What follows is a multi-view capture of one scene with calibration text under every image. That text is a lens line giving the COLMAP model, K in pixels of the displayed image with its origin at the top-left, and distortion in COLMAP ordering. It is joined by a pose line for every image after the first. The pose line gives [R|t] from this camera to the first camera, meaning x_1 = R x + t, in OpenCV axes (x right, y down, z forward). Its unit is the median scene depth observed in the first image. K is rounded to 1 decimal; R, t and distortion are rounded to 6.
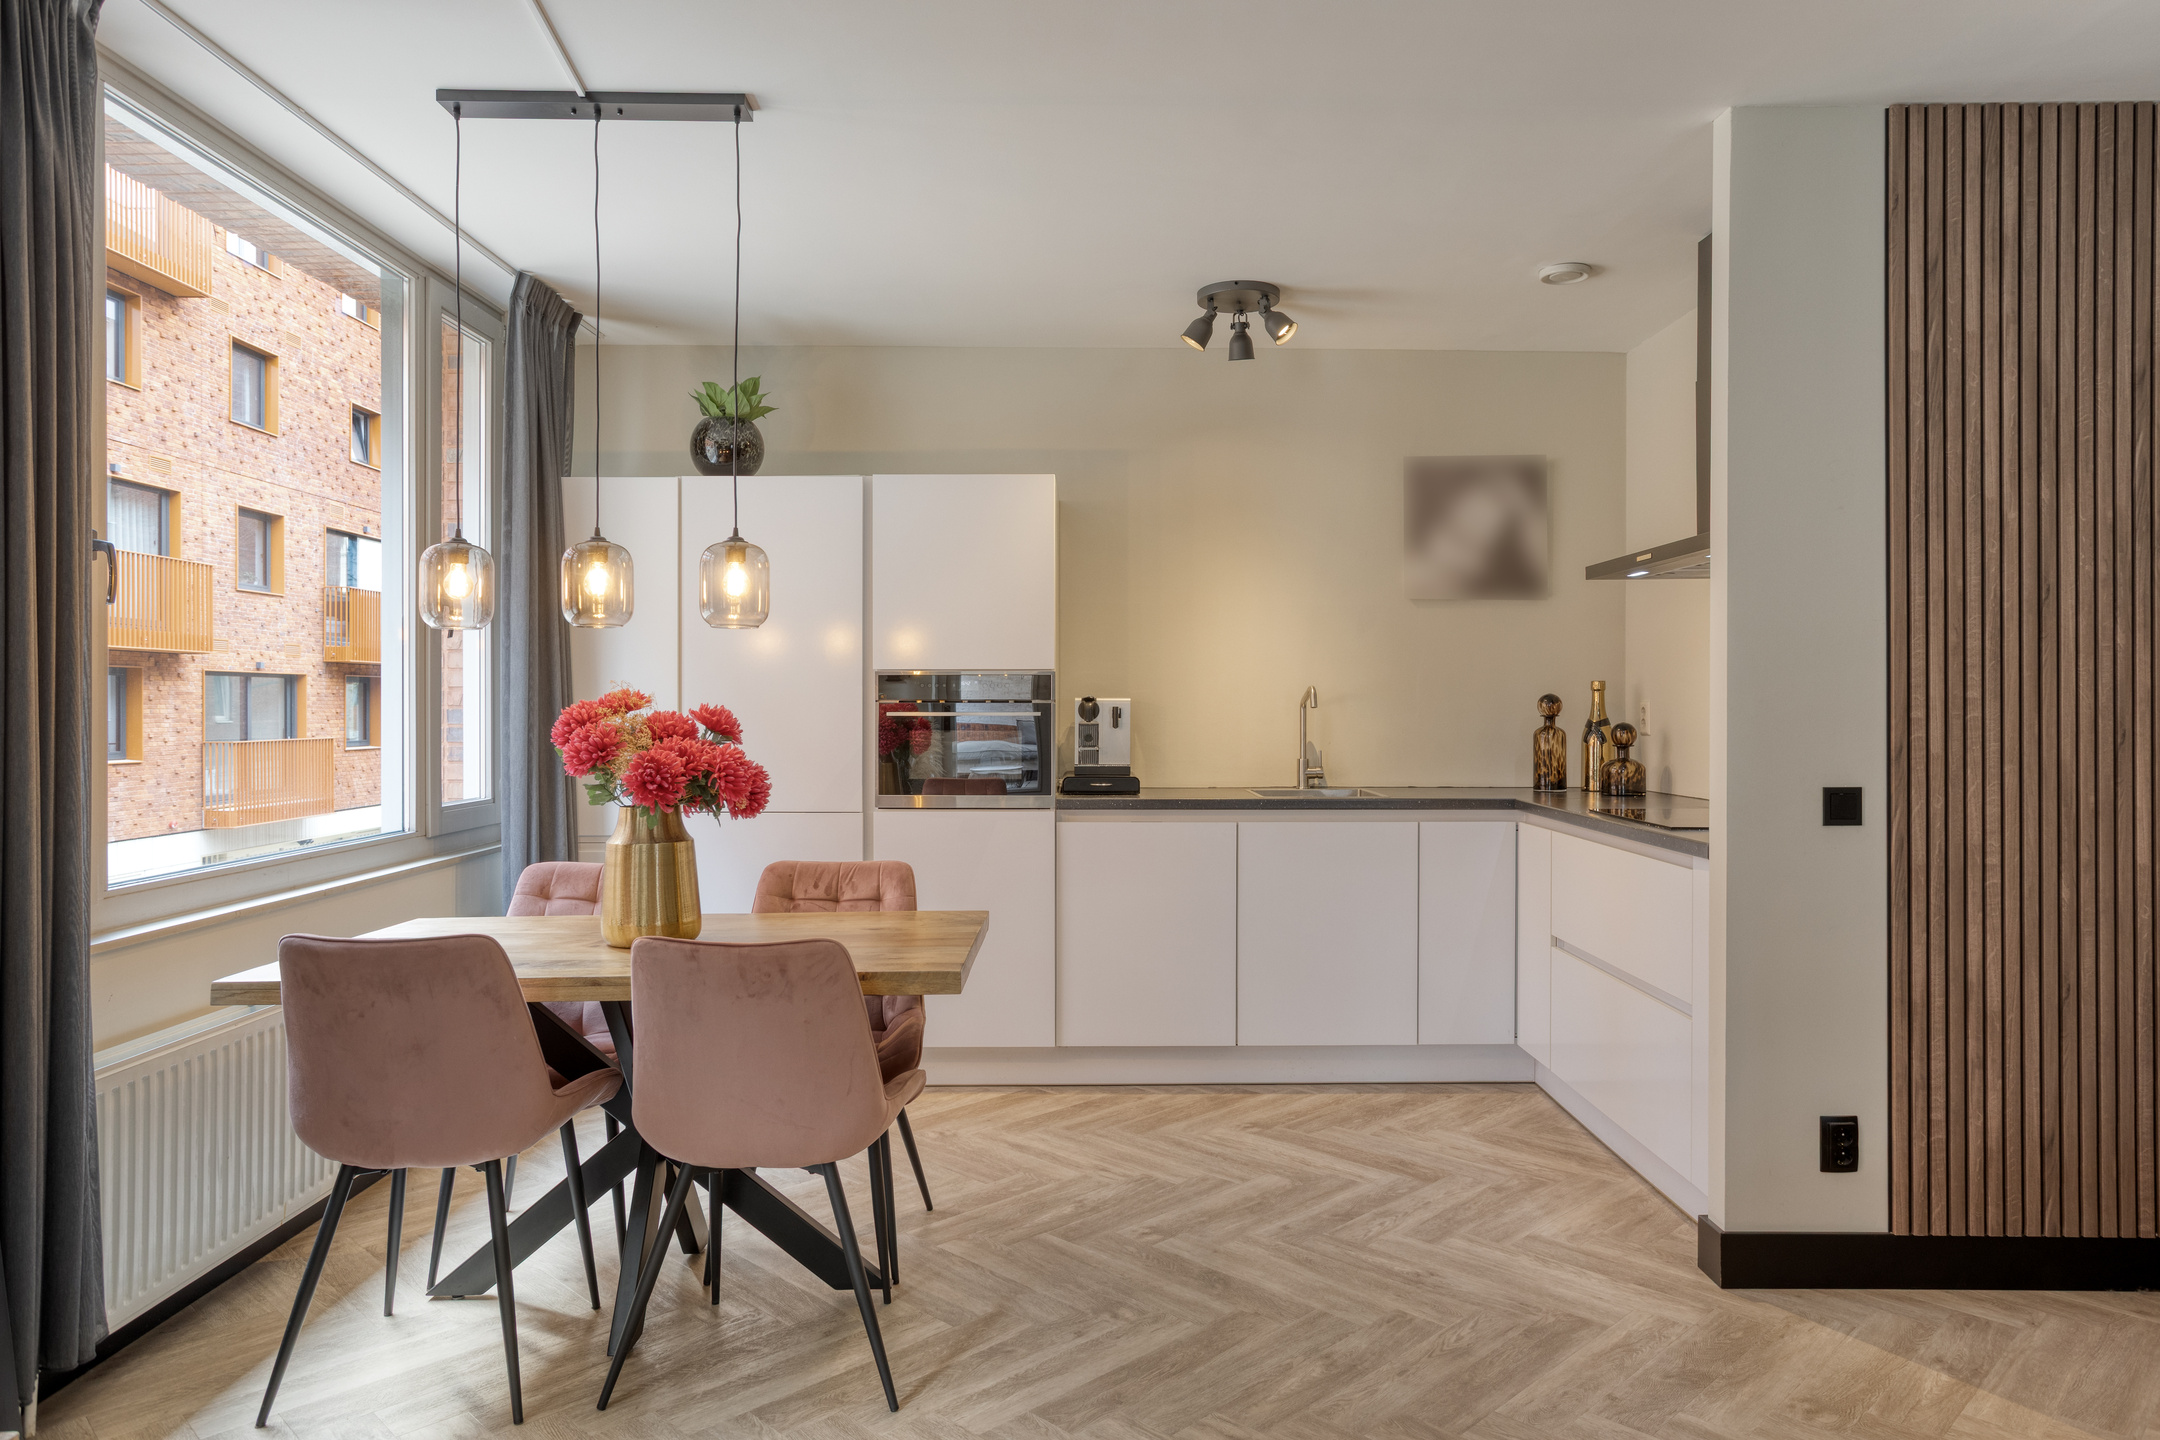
lens RADIAL K [[1373.4, 0, 1099.9], [0, 1373.4, 713.5], [0, 0, 1]] dist [-0.028166, 0.029983]
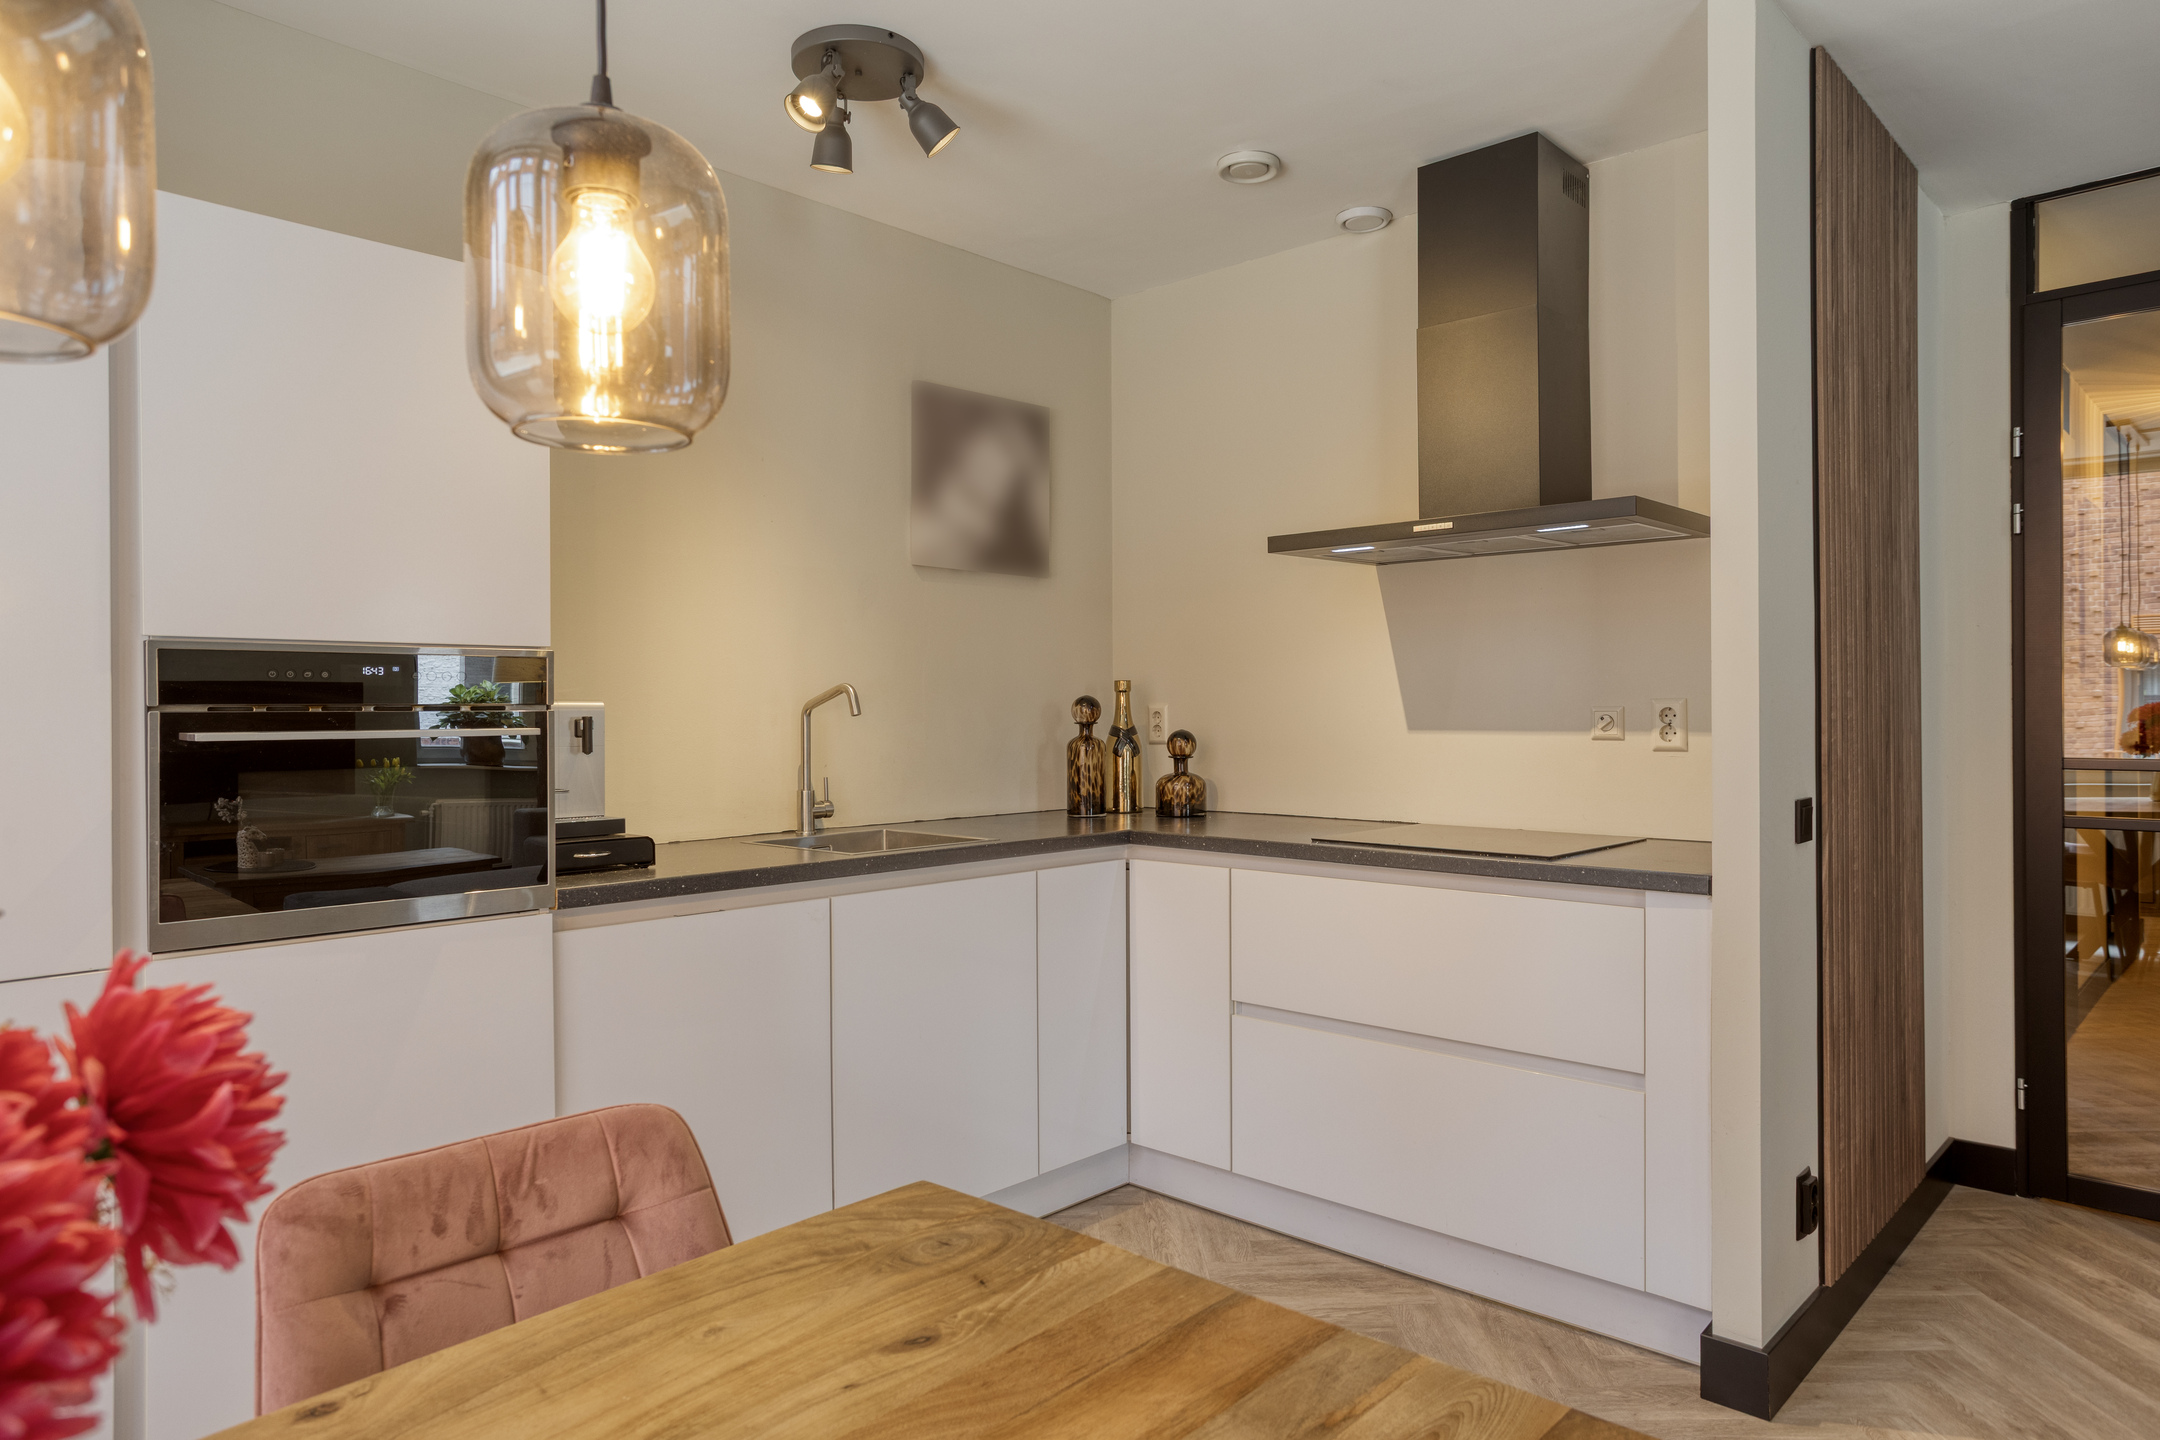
lens RADIAL K [[1331.1, 0, 1085.8], [0, 1331.1, 709.1], [0, 0, 1]] dist [-0.031865, 0.034118]
pose [[0.688806, -0.005122, 0.724928, -0.288598], [0.011499, 0.999926, -0.003862, -0.004015], [-0.724855, 0.010996, 0.688814, 0.544540]]
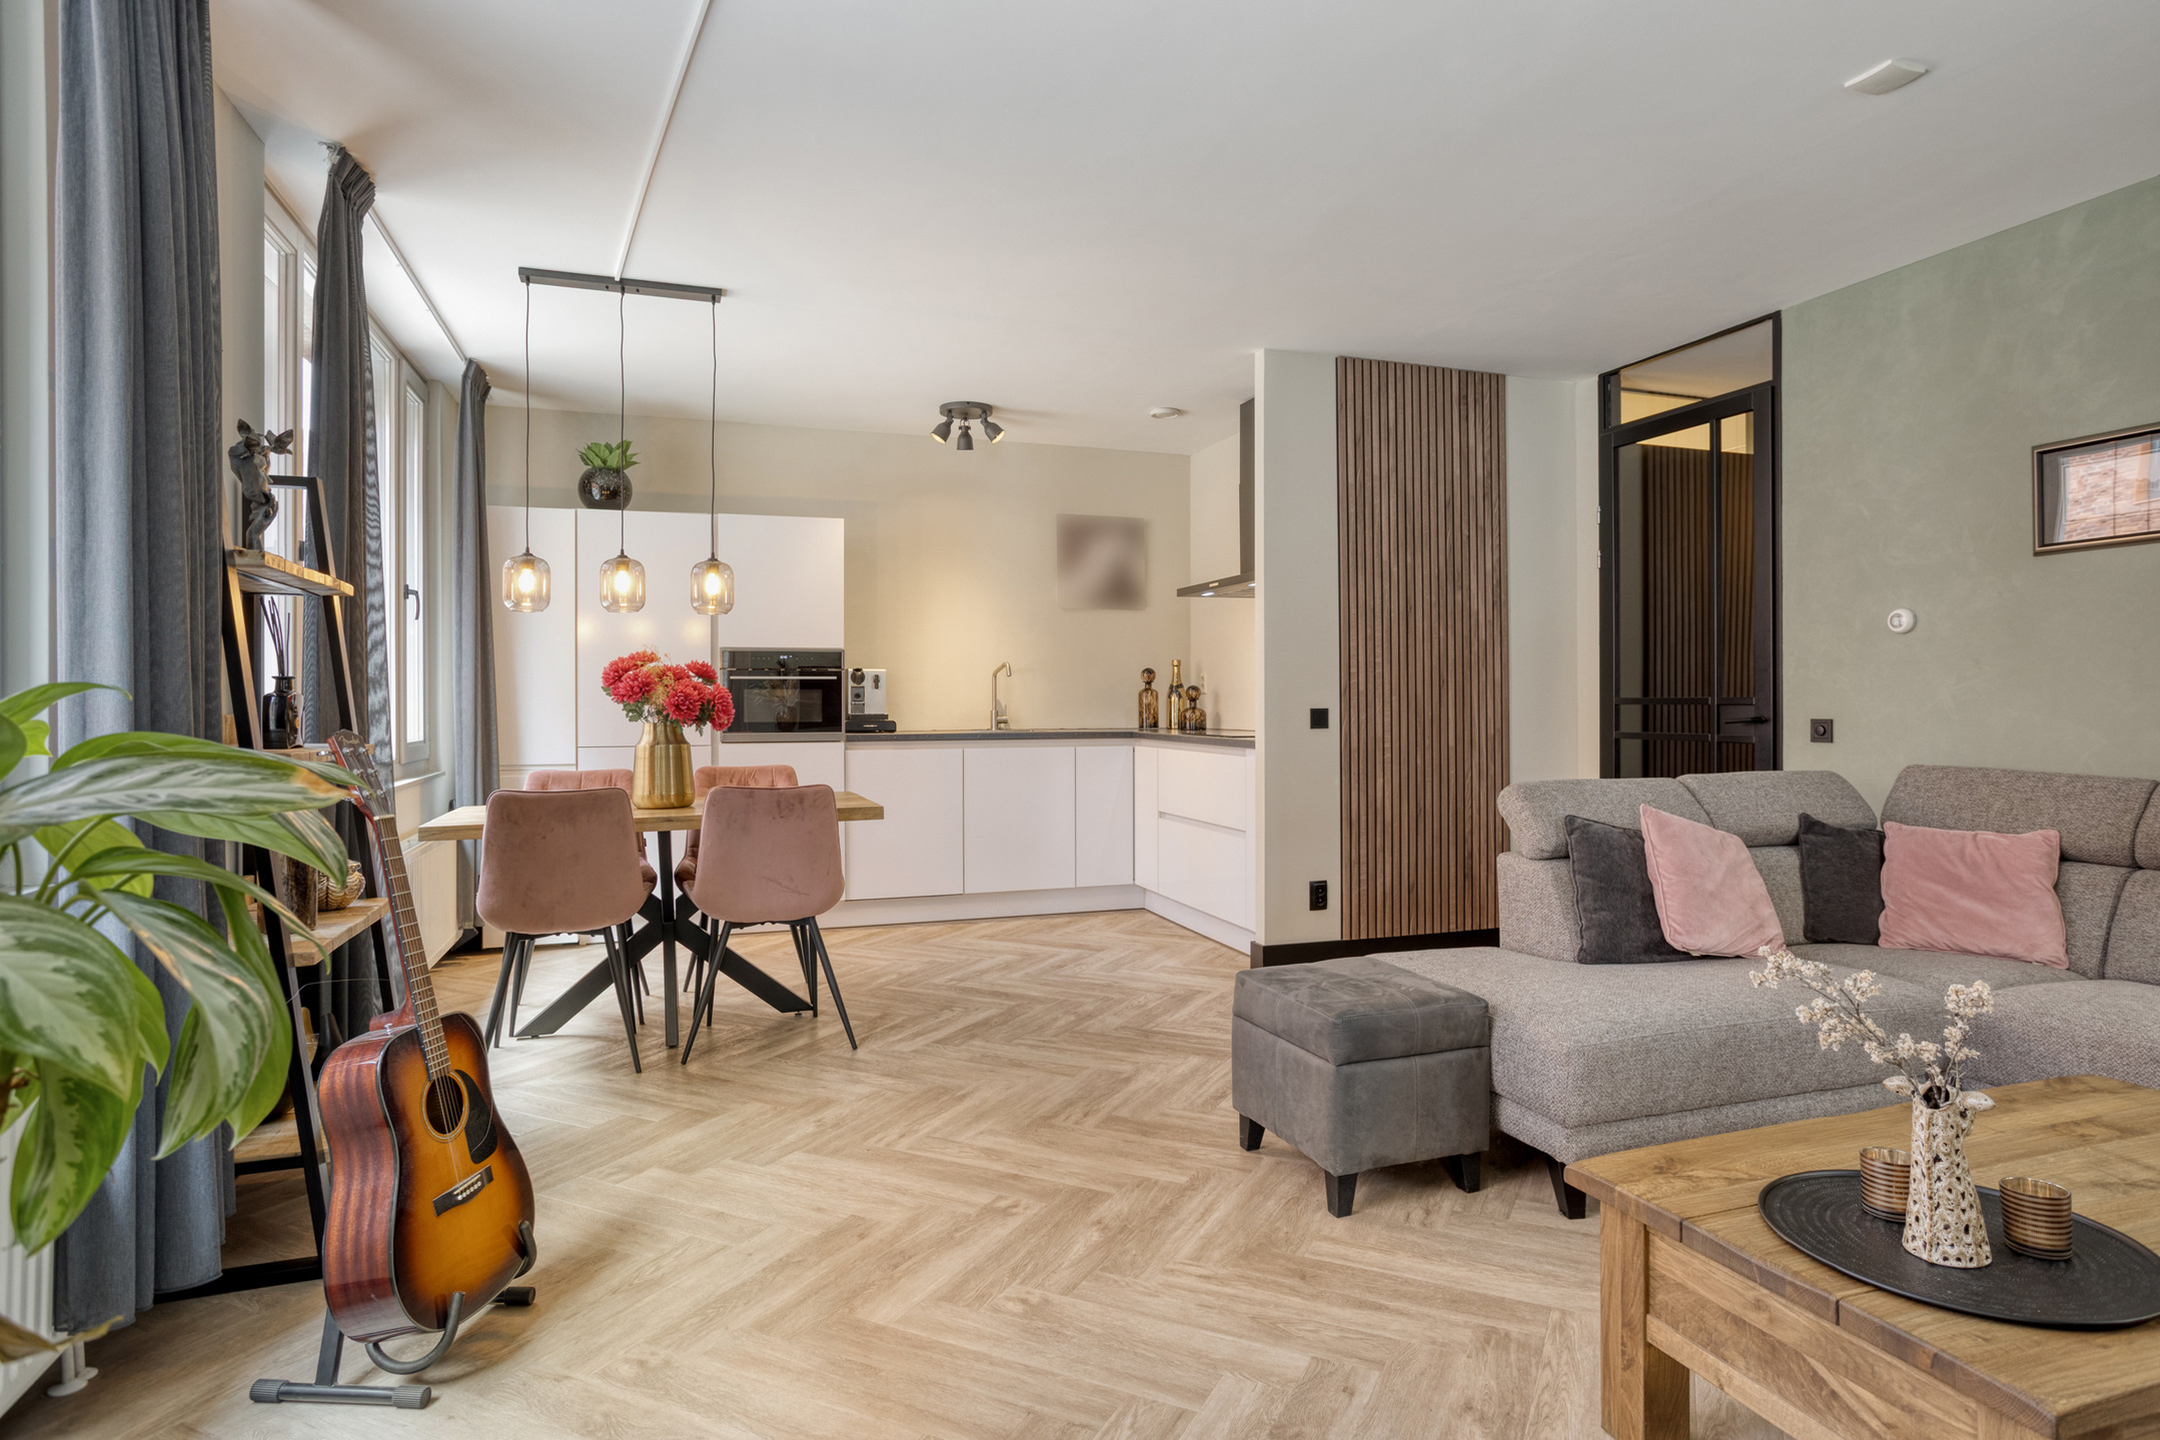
lens RADIAL K [[1198.2, 0, 1086.4], [0, 1198.2, 704.9], [0, 0, 1]] dist [-0.031202, 0.027866]
pose [[0.948342, -0.004108, 0.317225, -0.216473], [0.005256, 0.999982, -0.002764, 0.037958], [-0.317208, 0.004289, 0.948346, -0.355249]]
